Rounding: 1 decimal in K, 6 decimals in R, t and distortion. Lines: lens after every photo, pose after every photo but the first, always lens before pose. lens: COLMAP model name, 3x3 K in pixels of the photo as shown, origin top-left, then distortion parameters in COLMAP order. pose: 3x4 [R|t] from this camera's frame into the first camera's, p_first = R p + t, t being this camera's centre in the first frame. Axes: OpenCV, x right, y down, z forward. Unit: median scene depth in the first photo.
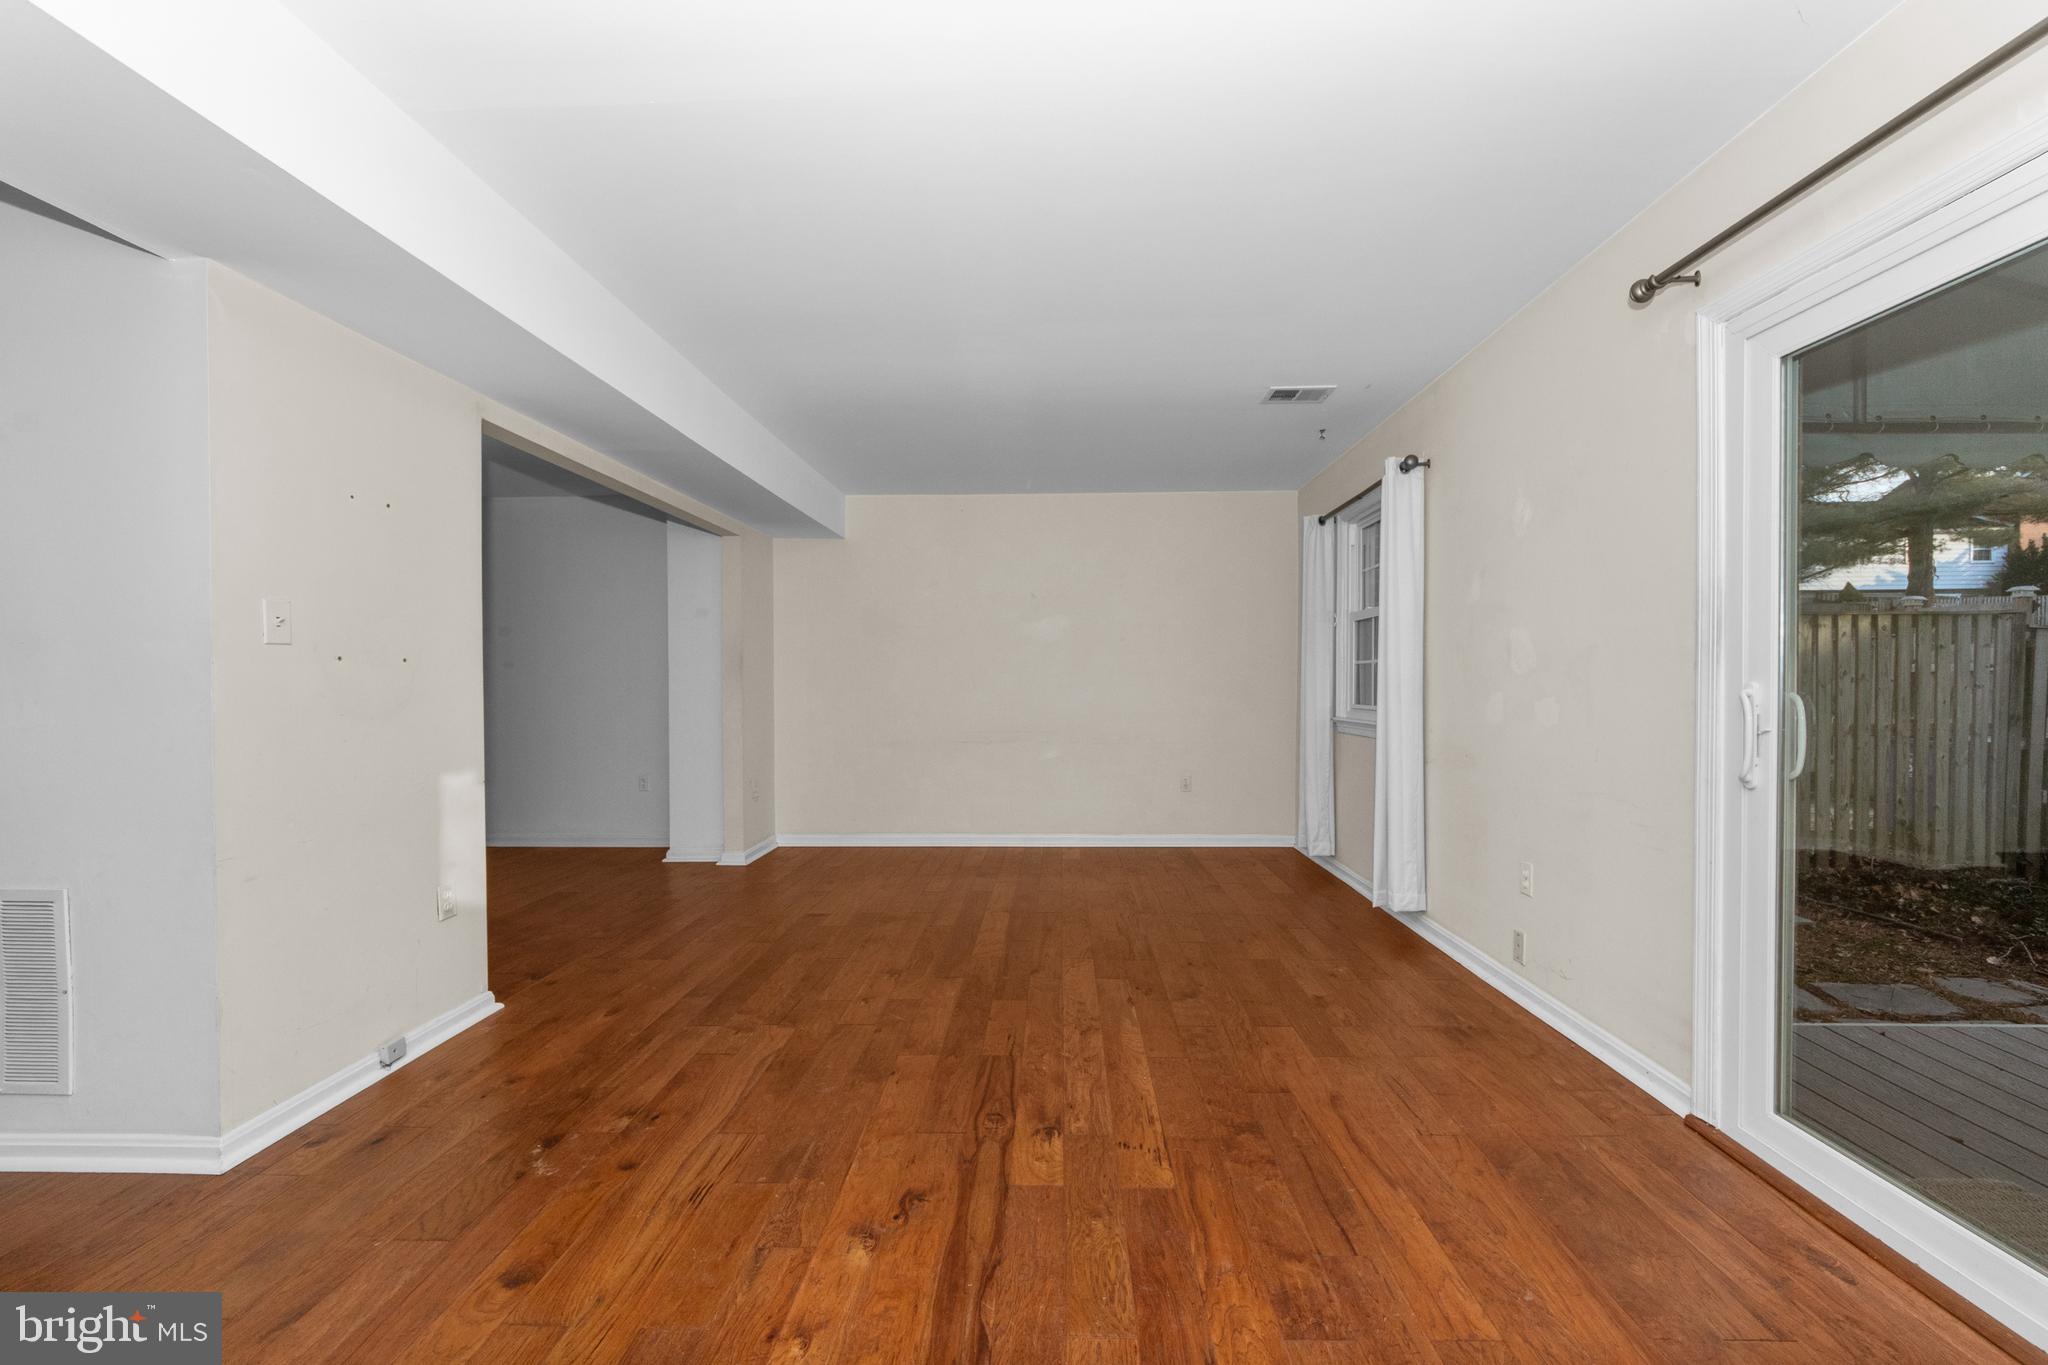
lens RADIAL K [[772.8, 0, 1040.1], [0, 772.8, 687.0], [0, 0, 1]] dist [0.005421, -0.005783]
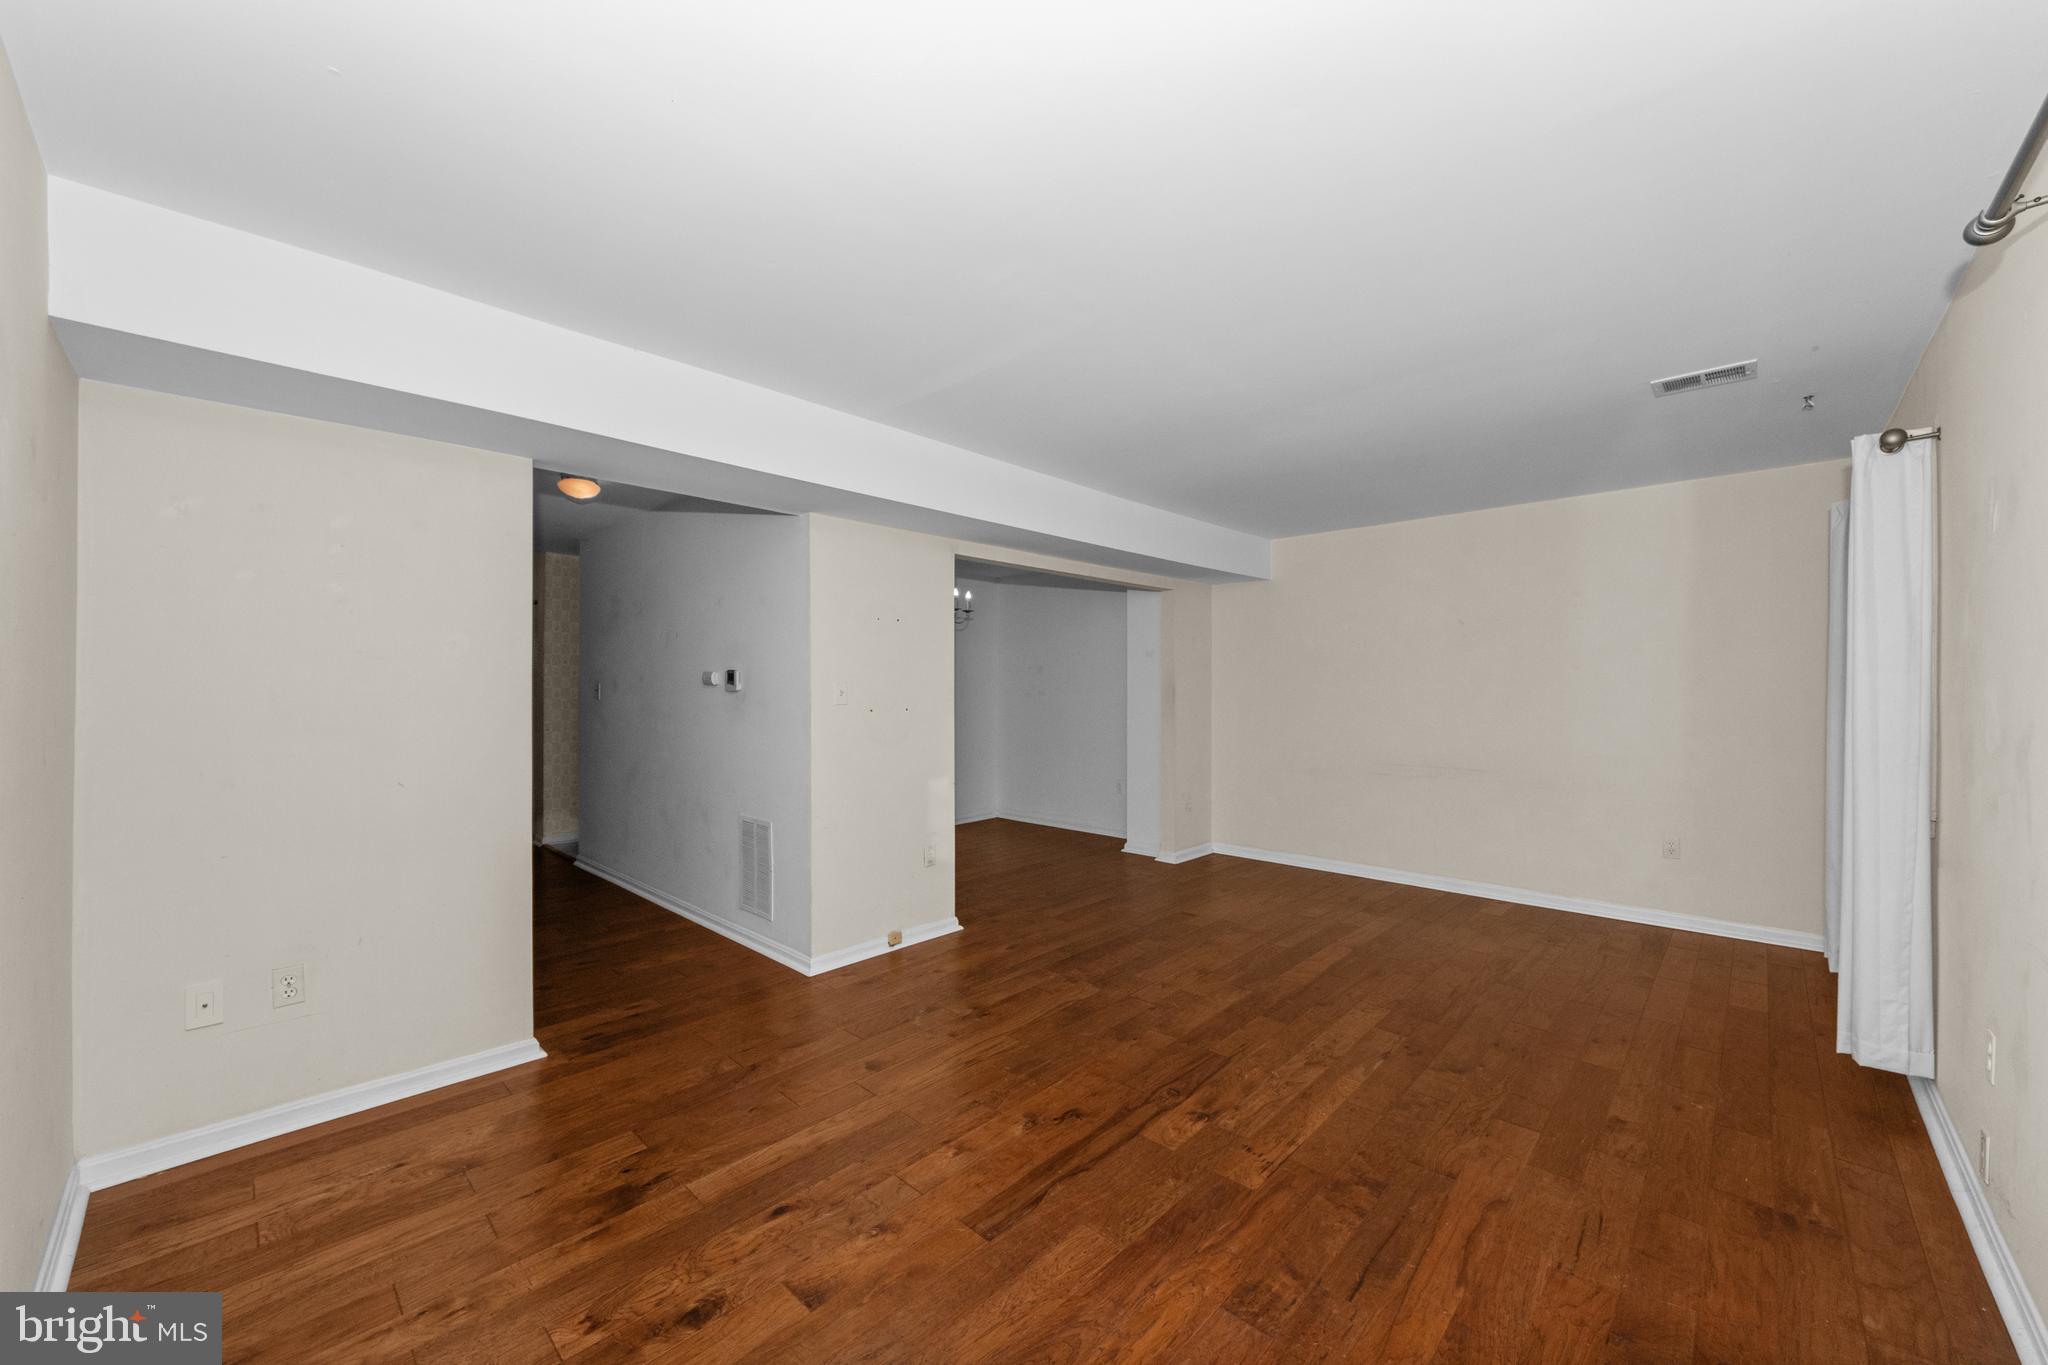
lens RADIAL K [[772.8, 0, 1036.7], [0, 772.8, 682.6], [0, 0, 1]] dist [0.005421, -0.005783]
pose [[0.747139, -0.000161, -0.664668, 0.554502], [-0.006034, 0.999957, -0.007025, -0.087112], [0.664641, 0.009260, 0.747106, -0.078834]]
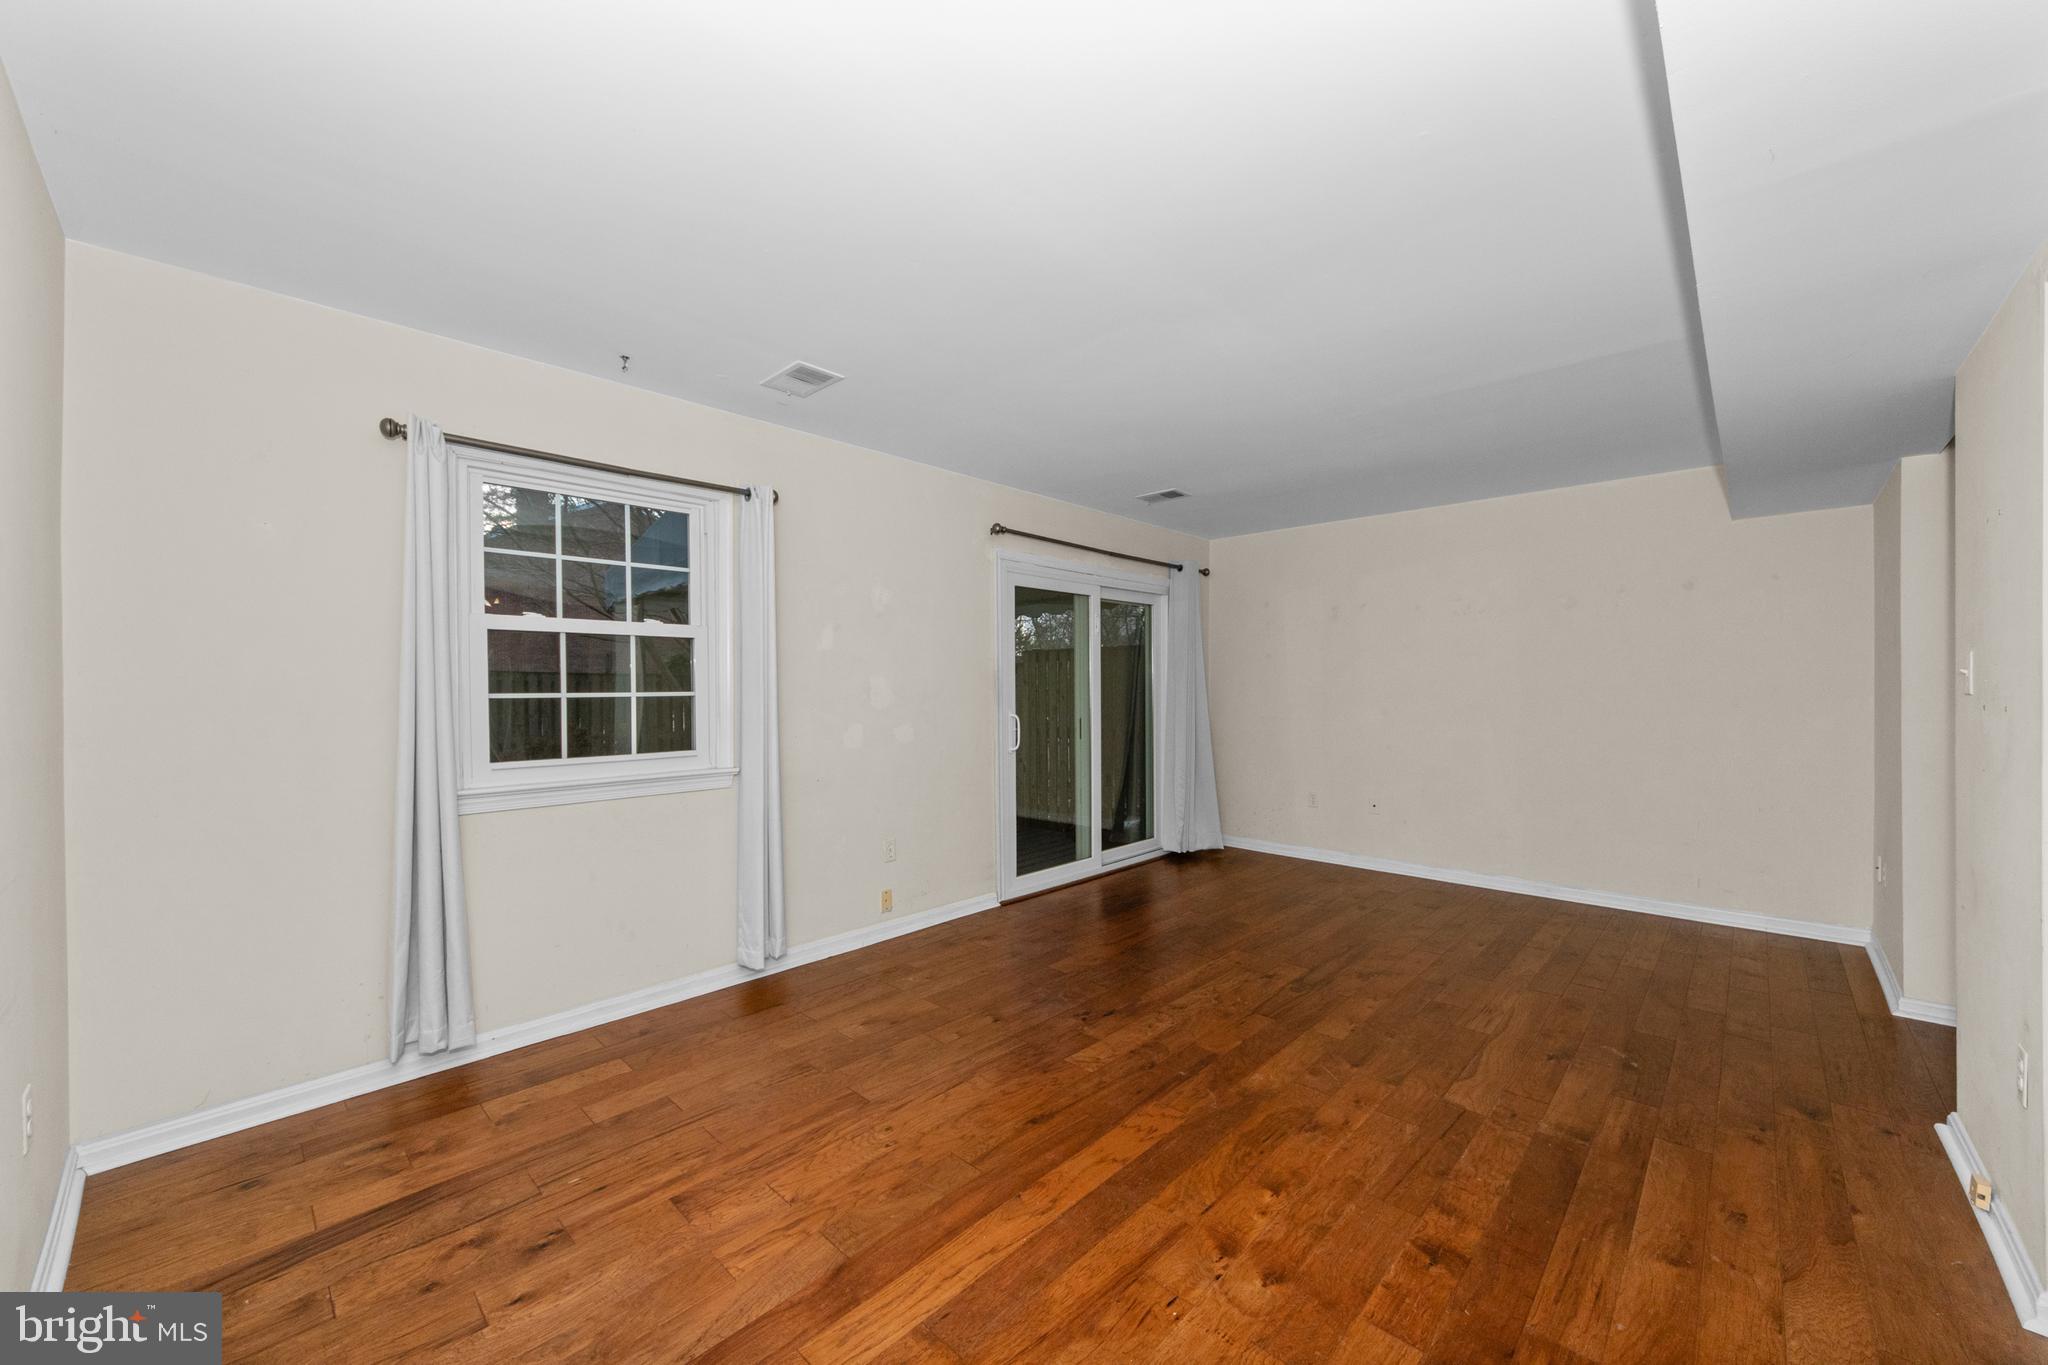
lens RADIAL K [[772.8, 0, 1034.8], [0, 772.8, 690.6], [0, 0, 1]] dist [0.005421, -0.005783]
pose [[-0.748876, 0.003305, 0.662702, -0.653274], [0.010013, 0.999930, 0.006328, -0.071053], [-0.662635, 0.011375, -0.748856, 2.327245]]
